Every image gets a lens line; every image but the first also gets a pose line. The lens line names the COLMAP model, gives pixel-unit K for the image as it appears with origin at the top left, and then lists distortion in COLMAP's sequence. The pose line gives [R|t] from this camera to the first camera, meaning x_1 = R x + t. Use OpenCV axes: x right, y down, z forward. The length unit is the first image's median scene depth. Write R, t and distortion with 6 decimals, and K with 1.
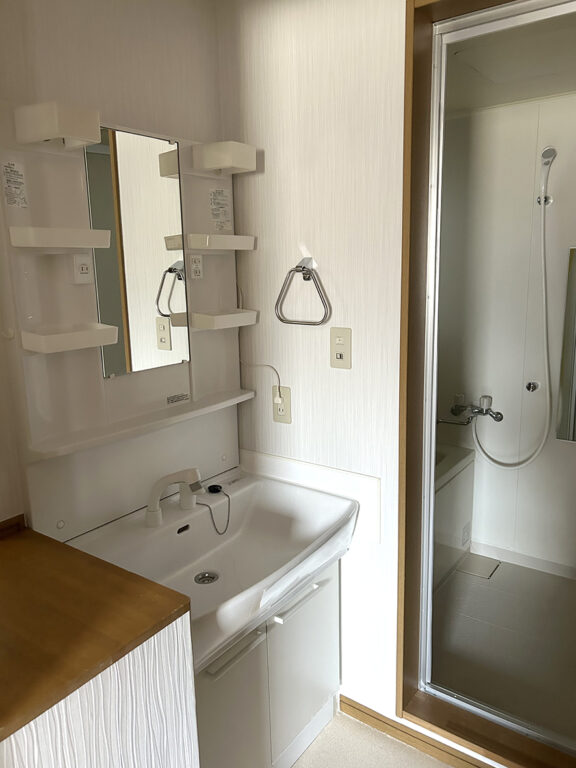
lens RADIAL K [[586.6, 0, 288.0], [0, 586.6, 384.0], [0, 0, 1]] dist [0.038765, -0.008310]
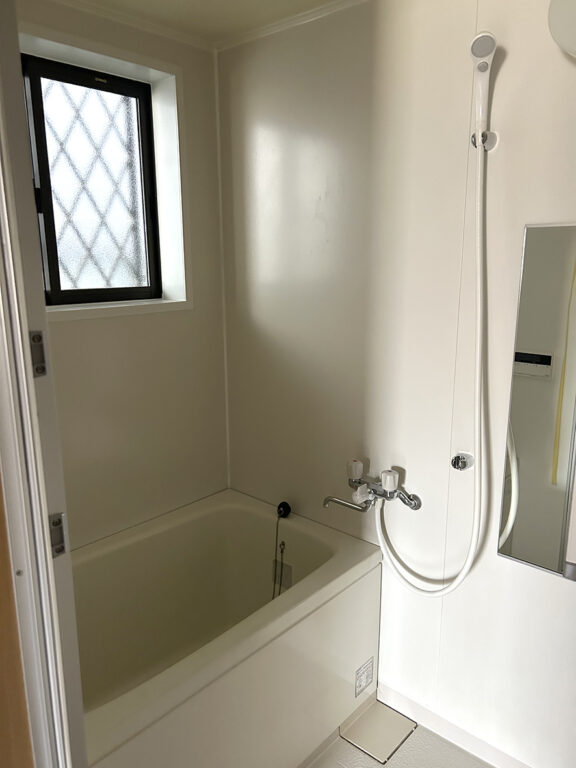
lens RADIAL K [[586.6, 0, 288.0], [0, 586.6, 384.0], [0, 0, 1]] dist [0.038765, -0.008310]
pose [[0.993980, 0.043450, -0.100574, 0.285564], [-0.040393, 0.998664, 0.032237, -0.083081], [0.101841, -0.027981, 0.994407, 0.382245]]
